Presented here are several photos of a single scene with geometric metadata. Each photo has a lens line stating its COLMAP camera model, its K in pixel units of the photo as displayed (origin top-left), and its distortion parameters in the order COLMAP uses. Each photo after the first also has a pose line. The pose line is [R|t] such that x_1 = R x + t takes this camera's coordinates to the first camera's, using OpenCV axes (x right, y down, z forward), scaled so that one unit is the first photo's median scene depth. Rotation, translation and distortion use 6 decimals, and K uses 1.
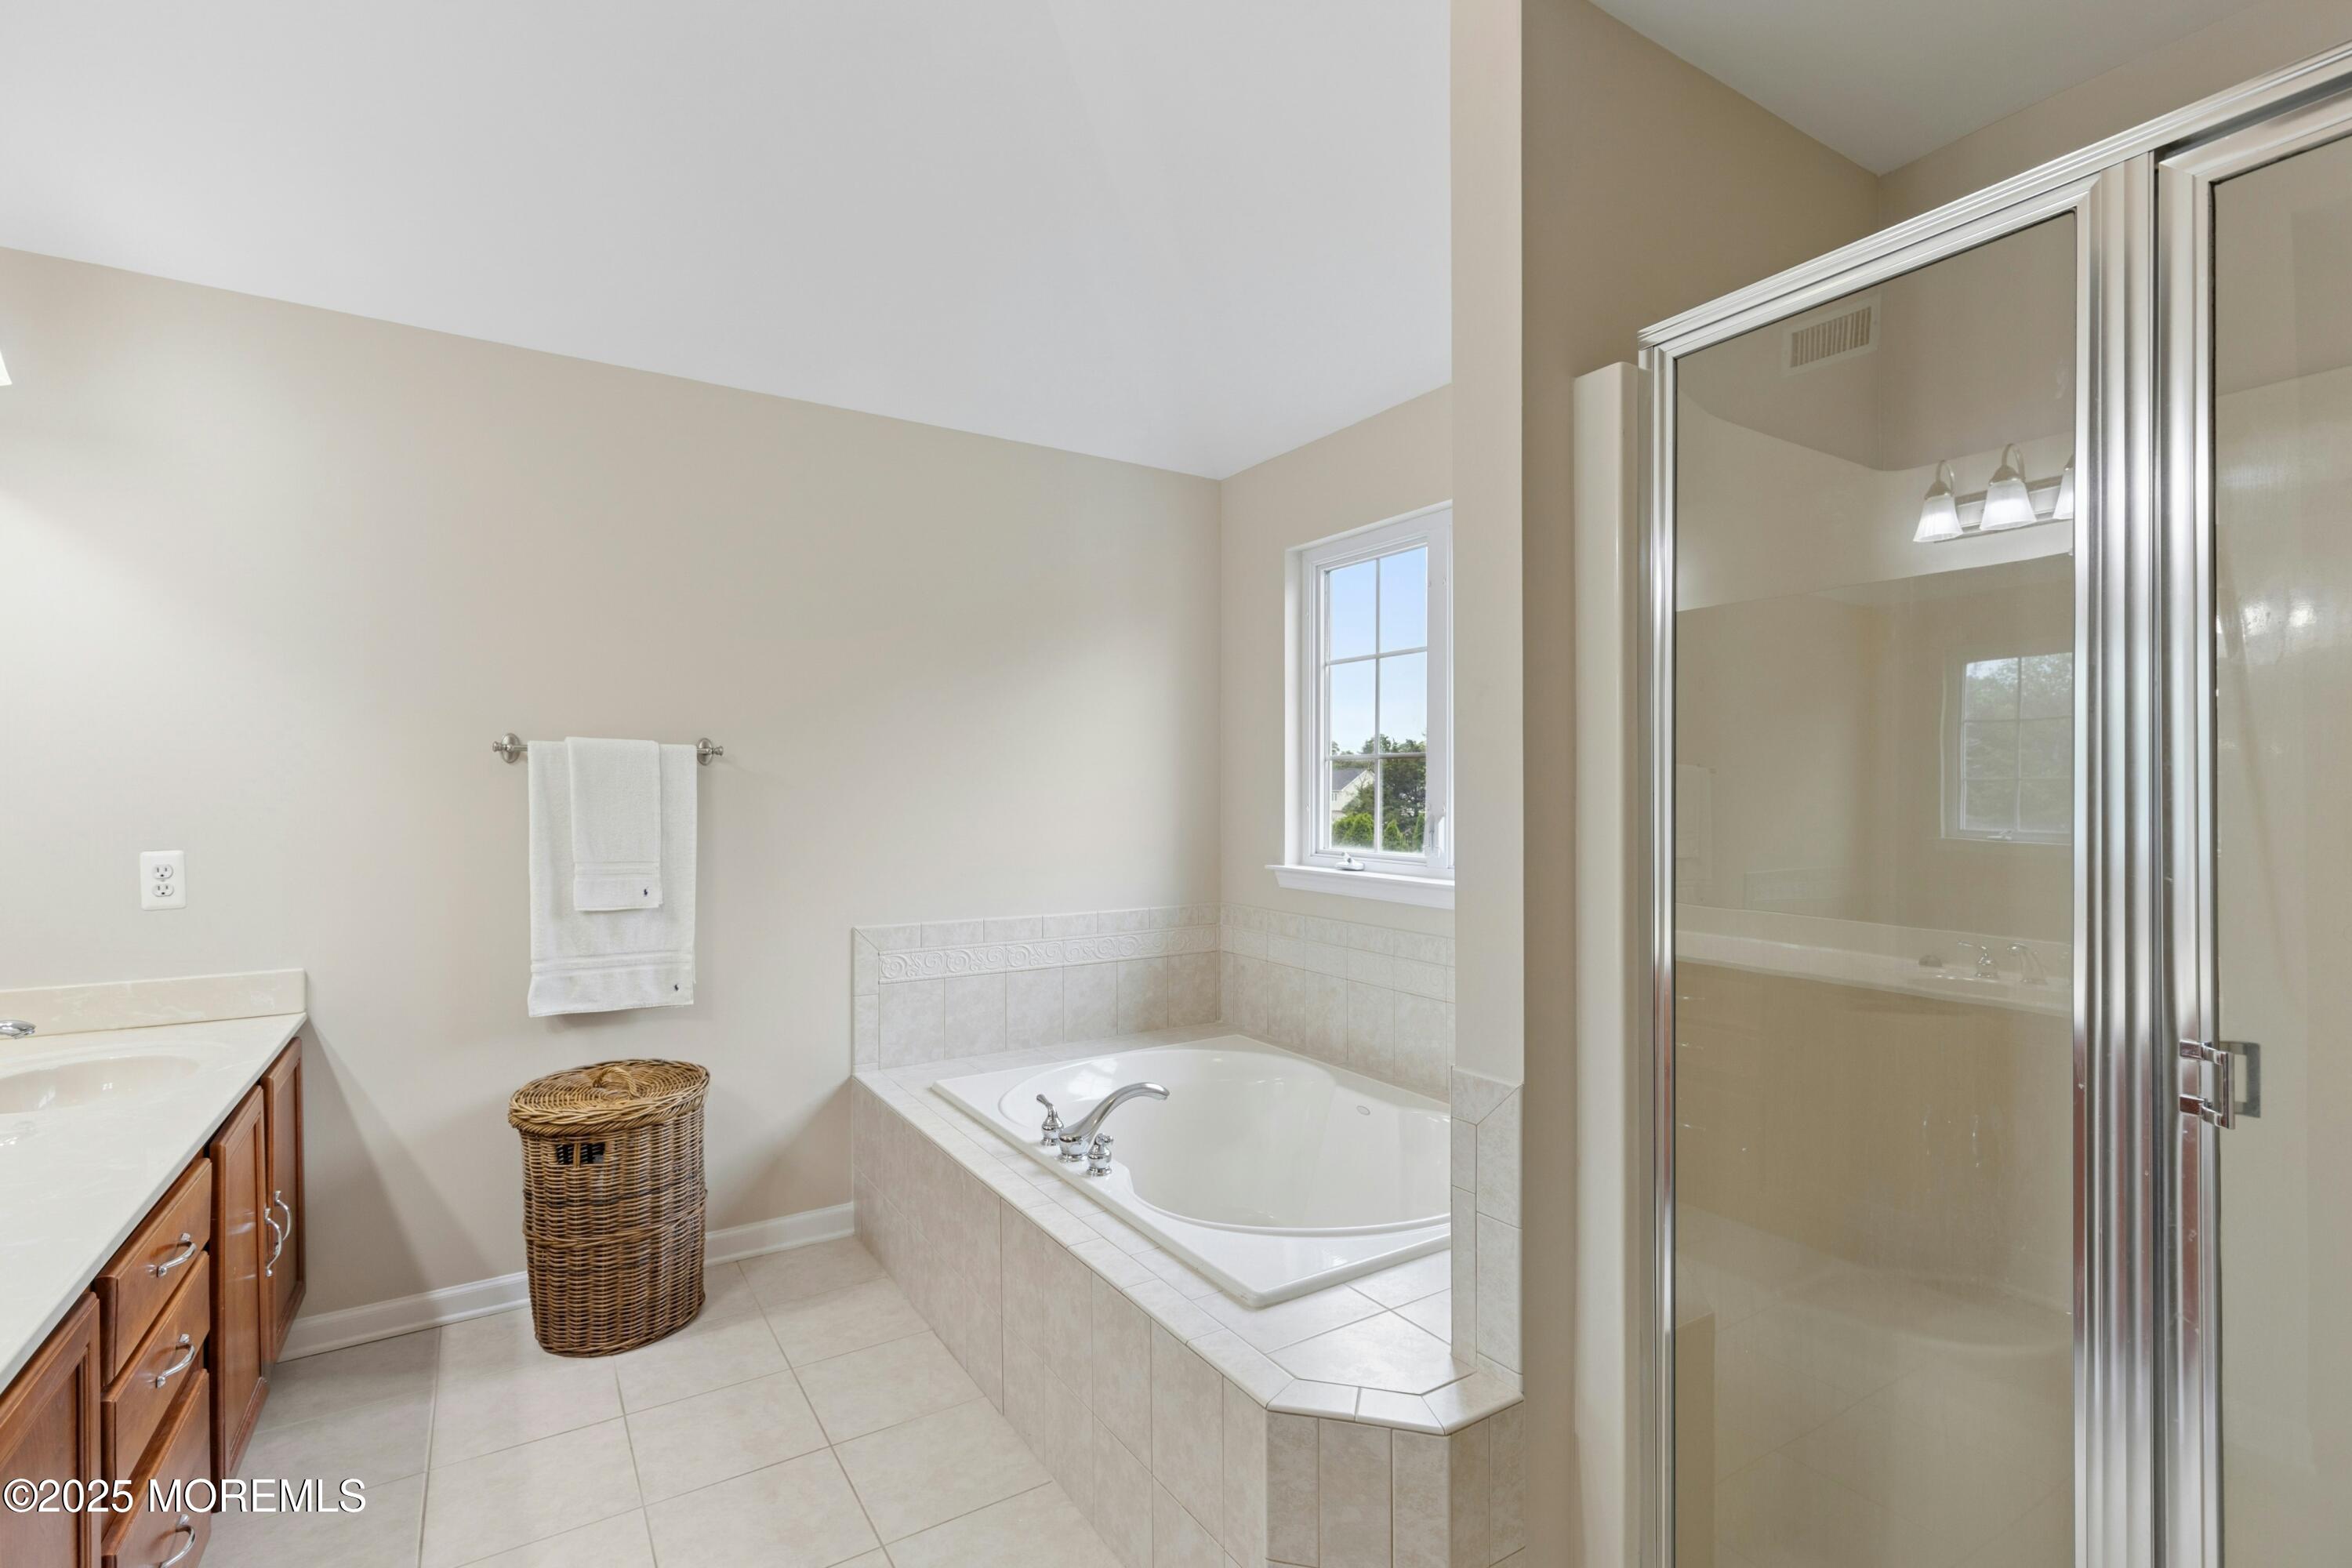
lens RADIAL K [[1064.8, 0, 1176.0], [0, 1064.8, 784.0], [0, 0, 1]] dist [0.000354, 0.000056]
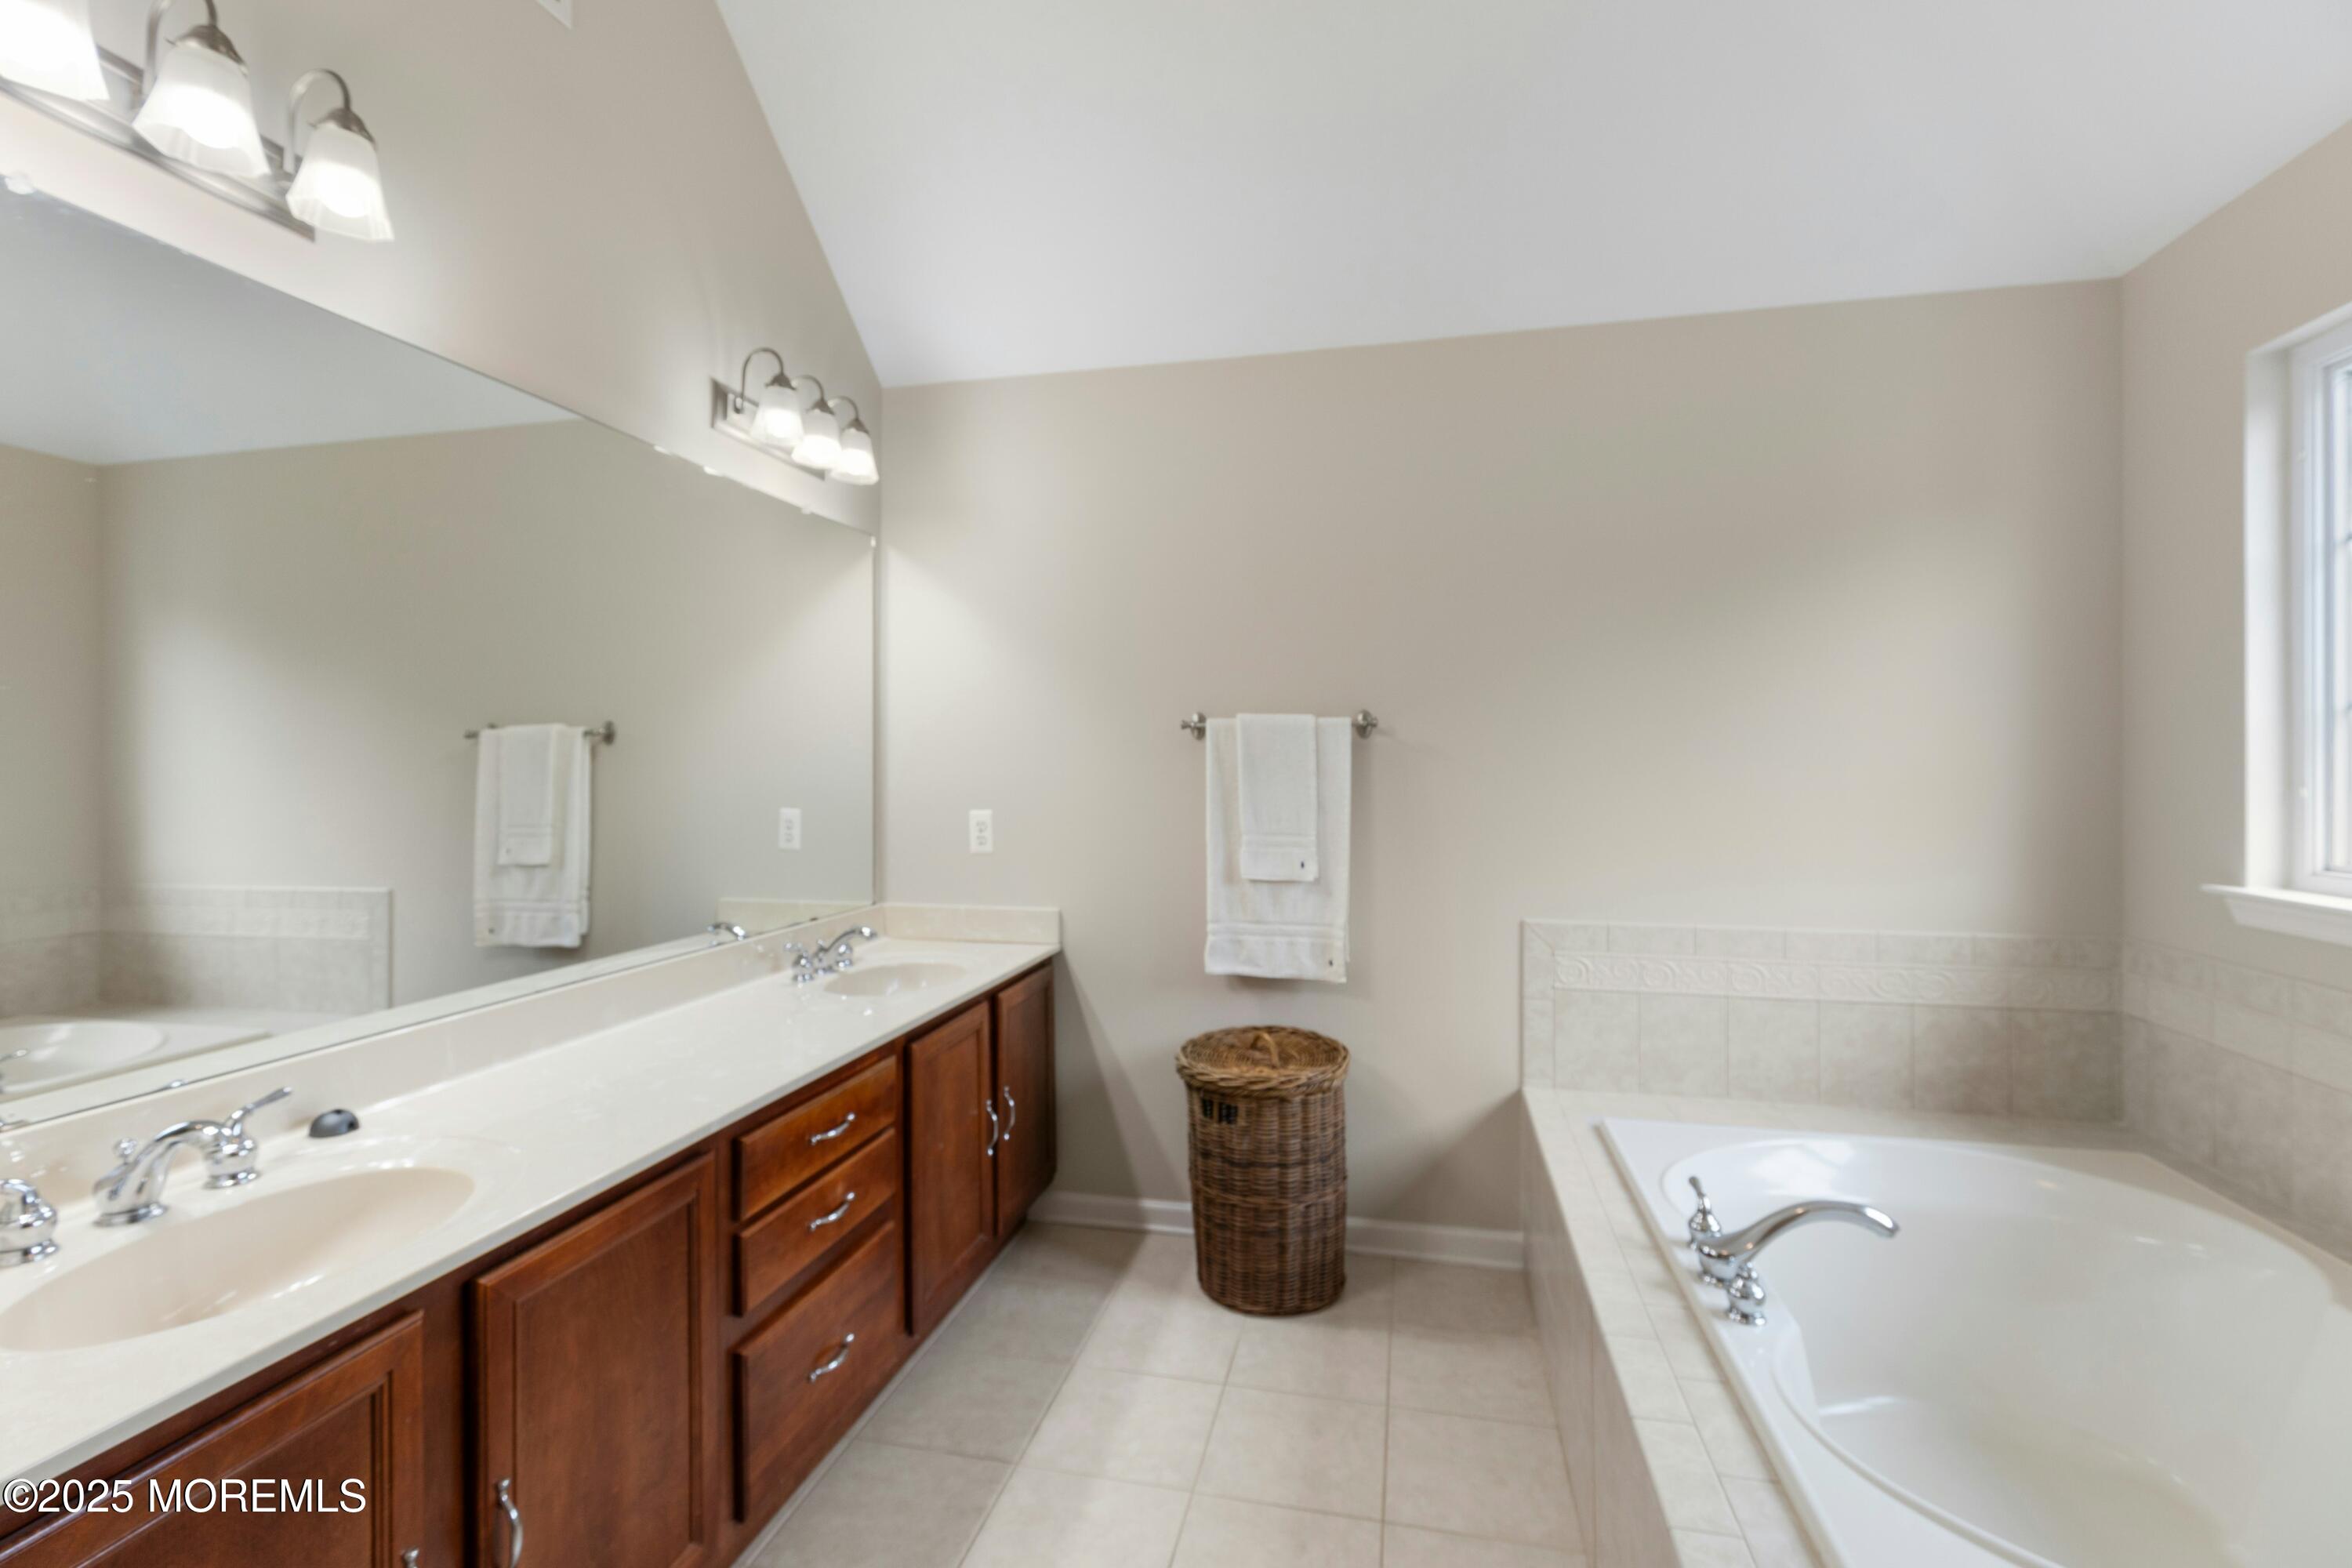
lens RADIAL K [[1047.4, 0, 1174.2], [0, 1047.4, 758.8], [0, 0, 1]] dist [-0.001402, -0.000372]
pose [[0.701805, -0.005570, -0.712348, 0.133244], [0.006742, 0.999977, -0.001178, 0.001411], [0.712337, -0.003976, 0.701826, 0.229313]]
